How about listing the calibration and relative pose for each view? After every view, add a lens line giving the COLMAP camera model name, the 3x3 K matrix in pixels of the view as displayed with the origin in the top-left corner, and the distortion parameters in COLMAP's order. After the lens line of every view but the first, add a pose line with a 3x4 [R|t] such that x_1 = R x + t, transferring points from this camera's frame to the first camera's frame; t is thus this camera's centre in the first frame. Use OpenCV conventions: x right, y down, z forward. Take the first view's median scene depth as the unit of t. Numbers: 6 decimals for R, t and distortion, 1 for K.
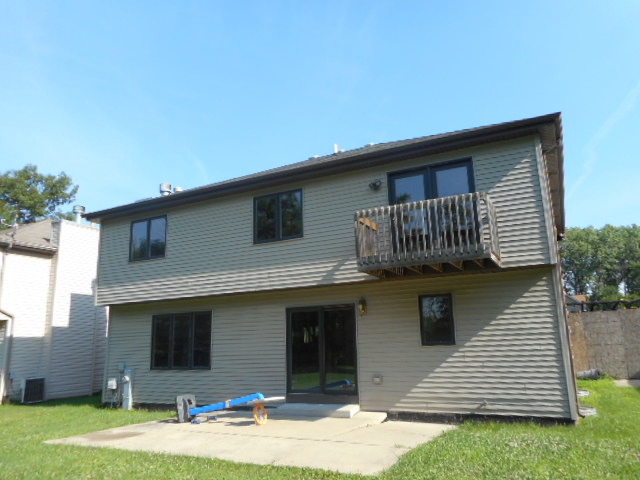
lens RADIAL K [[475.2, 0, 320.0], [0, 475.2, 240.0], [0, 0, 1]] dist [0.028742, -0.002214]
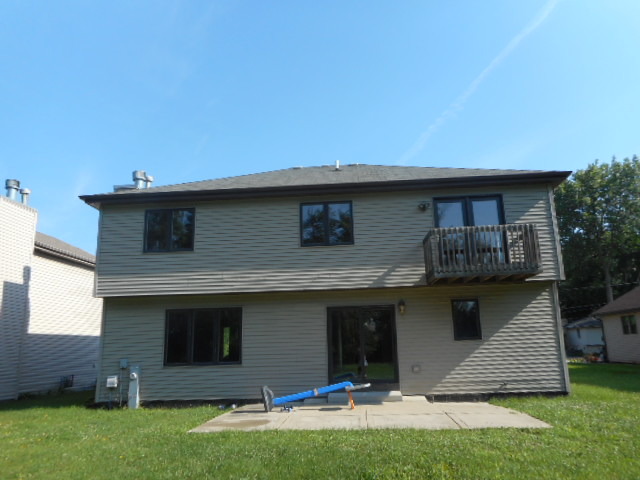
lens RADIAL K [[473.3, 0, 320.0], [0, 473.3, 240.0], [0, 0, 1]] dist [-0.005909, 0.001387]
pose [[0.925764, 0.083557, 0.368753, -0.549693], [-0.079720, 0.996487, -0.025658, 0.020617], [-0.369601, -0.005644, 0.929173, -0.007090]]
